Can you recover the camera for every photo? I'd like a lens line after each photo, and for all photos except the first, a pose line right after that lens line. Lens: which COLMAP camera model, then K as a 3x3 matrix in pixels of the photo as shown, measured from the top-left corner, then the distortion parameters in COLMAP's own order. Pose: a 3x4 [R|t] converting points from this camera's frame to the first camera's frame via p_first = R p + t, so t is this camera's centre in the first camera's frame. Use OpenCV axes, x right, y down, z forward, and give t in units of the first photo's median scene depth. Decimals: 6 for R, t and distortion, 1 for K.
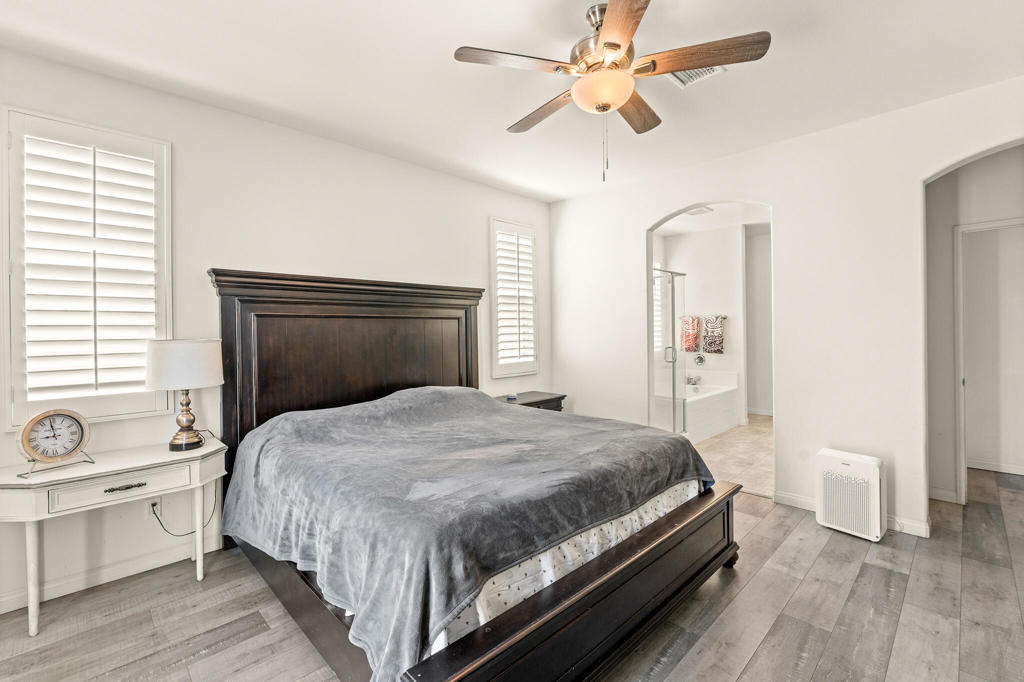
lens RADIAL K [[446.0, 0, 513.3], [0, 446.0, 329.4], [0, 0, 1]] dist [0.000045, 0.000025]
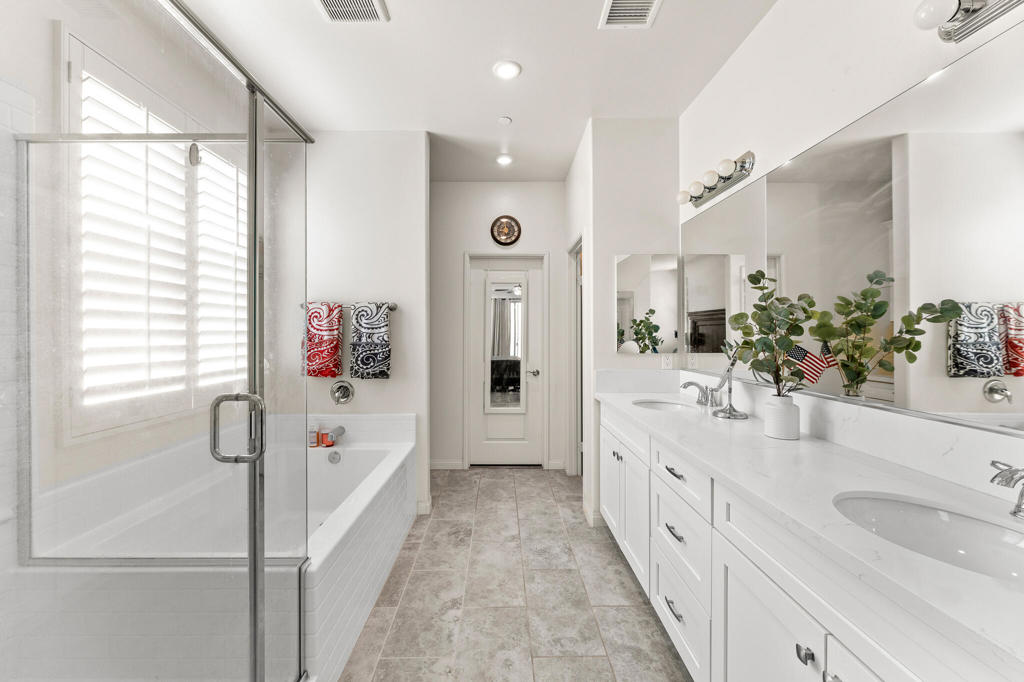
lens RADIAL K [[403.2, 0, 507.7], [0, 403.2, 338.1], [0, 0, 1]] dist [0.000514, -0.000057]
pose [[0.690528, 0.010108, 0.723235, 0.227461], [-0.011487, 0.999930, -0.003008, 0.008111], [-0.723215, -0.006230, 0.690595, 0.576768]]
